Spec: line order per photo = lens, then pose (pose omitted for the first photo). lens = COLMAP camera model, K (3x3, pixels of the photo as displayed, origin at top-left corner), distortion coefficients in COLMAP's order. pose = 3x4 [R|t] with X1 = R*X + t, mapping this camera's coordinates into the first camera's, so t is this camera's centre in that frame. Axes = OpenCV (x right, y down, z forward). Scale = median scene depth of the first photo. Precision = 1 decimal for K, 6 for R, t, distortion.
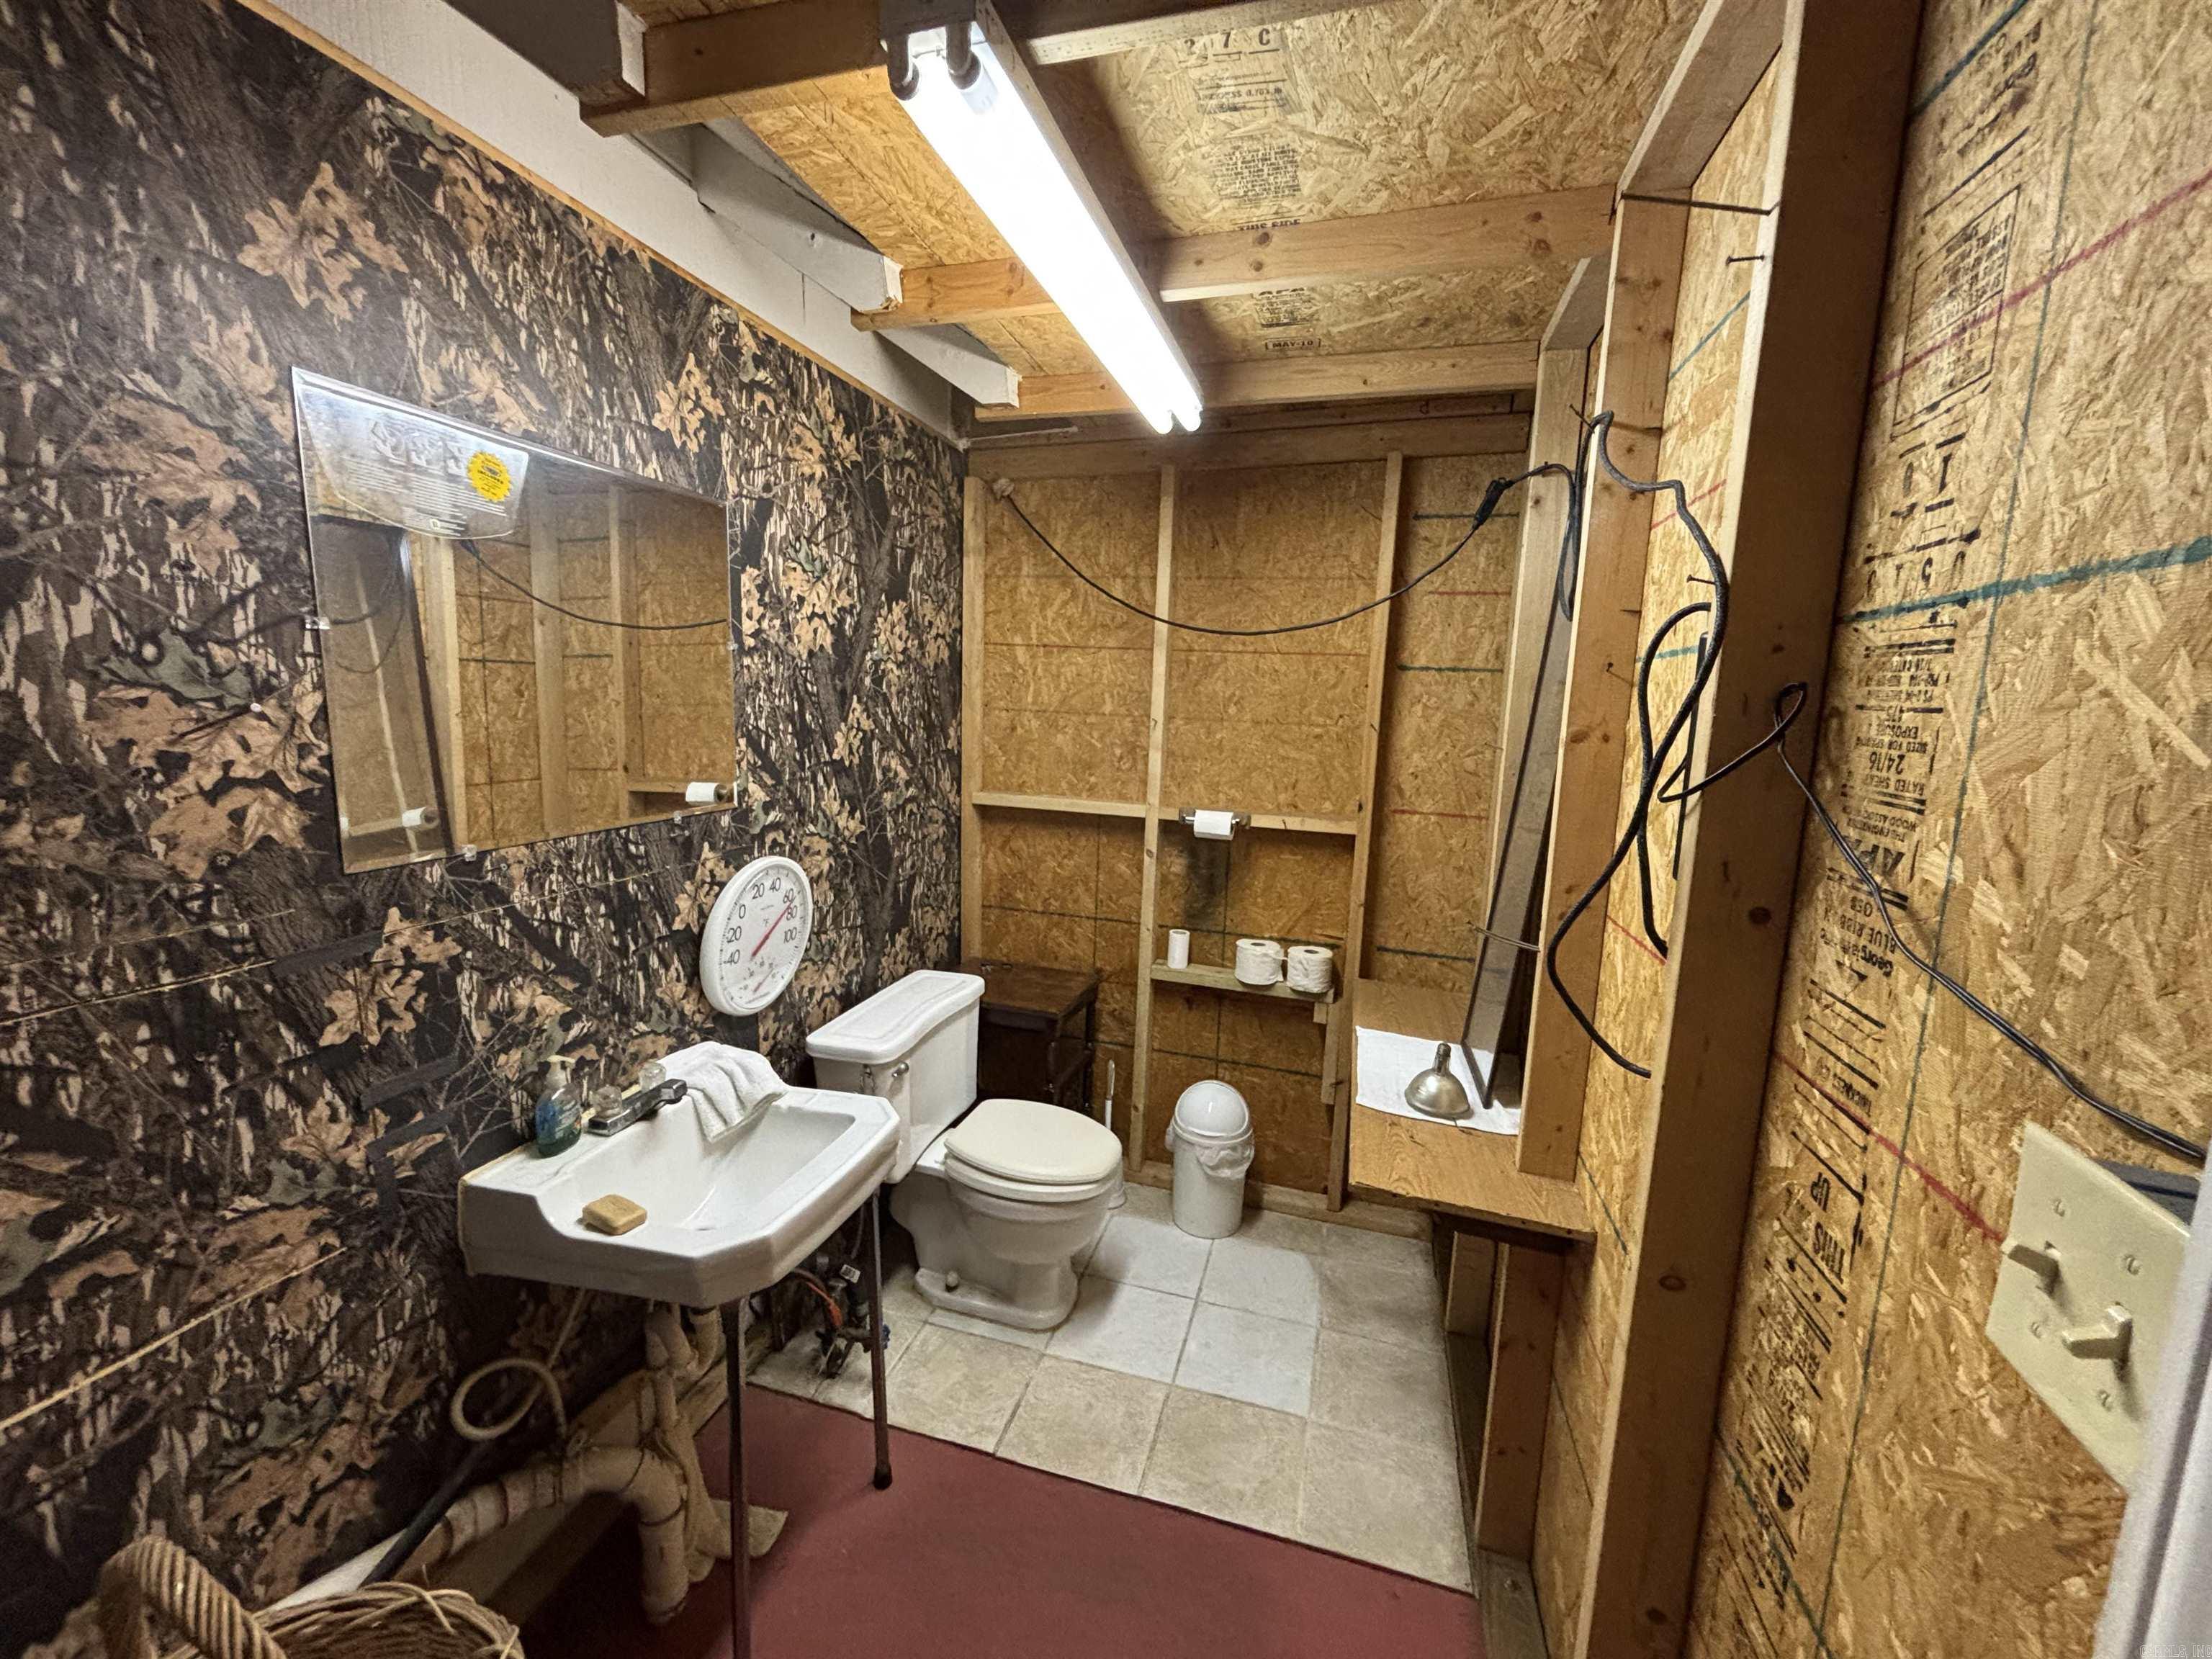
lens RADIAL K [[900.3, 0, 1101.9], [0, 900.3, 826.8], [0, 0, 1]] dist [-0.002641, 0.000827]
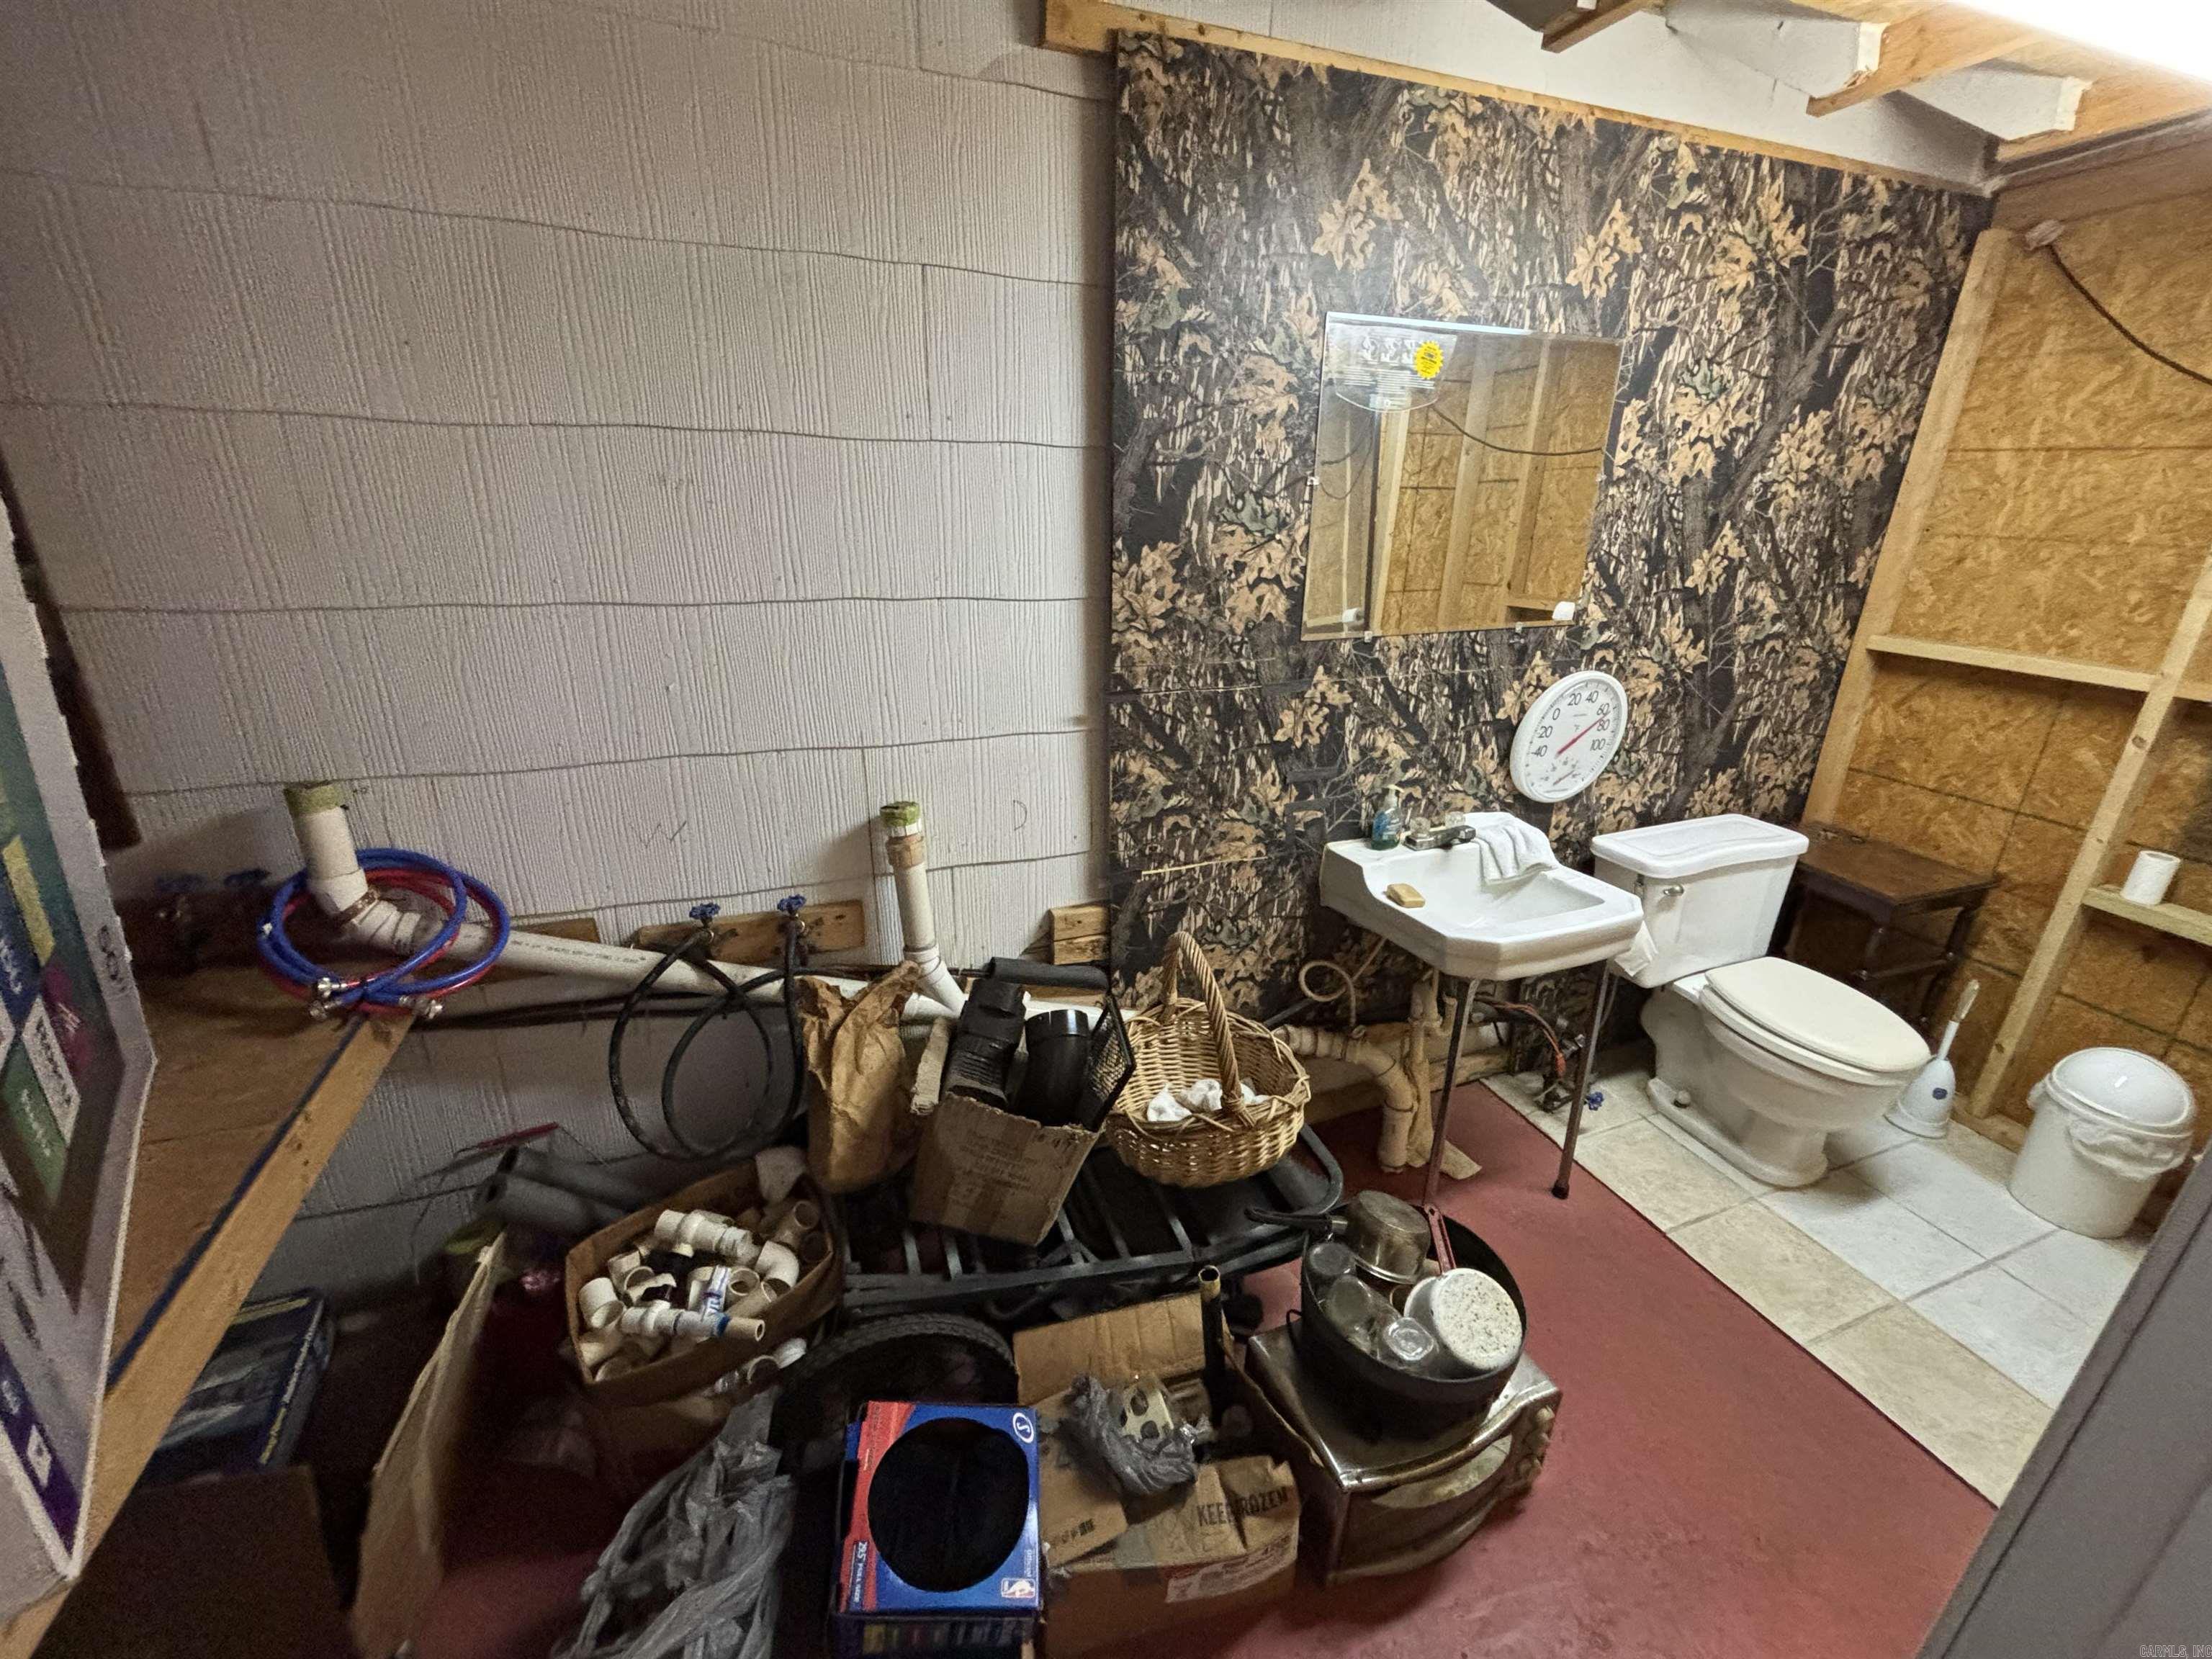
lens RADIAL K [[900.3, 0, 1101.9], [0, 900.3, 826.8], [0, 0, 1]] dist [-0.002641, 0.000827]
pose [[0.601053, 0.256509, -0.756927, 0.172626], [-0.105527, 0.964274, 0.242980, 0.012013], [0.792212, -0.066167, 0.606649, -0.197477]]
